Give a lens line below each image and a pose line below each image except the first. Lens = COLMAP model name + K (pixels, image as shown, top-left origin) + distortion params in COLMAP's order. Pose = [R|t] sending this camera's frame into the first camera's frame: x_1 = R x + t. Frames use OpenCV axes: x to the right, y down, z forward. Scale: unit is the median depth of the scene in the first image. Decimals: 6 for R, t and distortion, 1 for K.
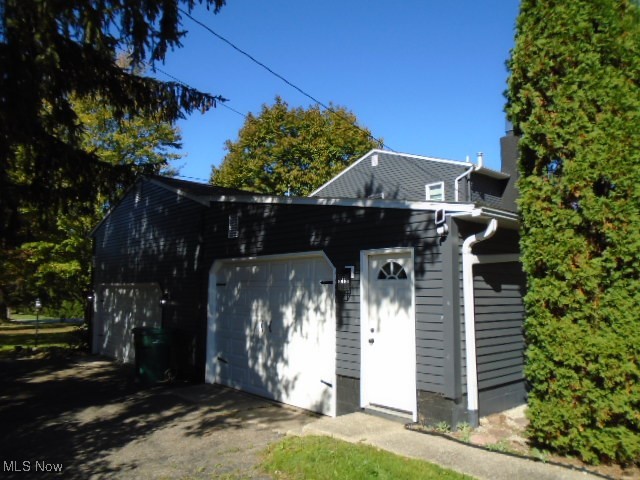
lens RADIAL K [[484.9, 0, 320.3], [0, 484.9, 237.9], [0, 0, 1]] dist [-0.038352, 0.001858]
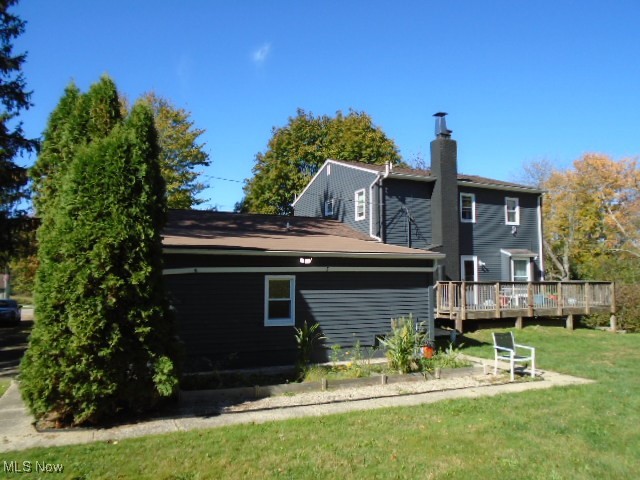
lens RADIAL K [[484.9, 0, 318.8], [0, 484.9, 245.0], [0, 0, 1]] dist [-0.038352, 0.001858]
pose [[0.949376, -0.022252, -0.313353, 0.304827], [0.033490, 0.998973, 0.030526, -0.016318], [0.312352, -0.039474, 0.949146, -0.044563]]
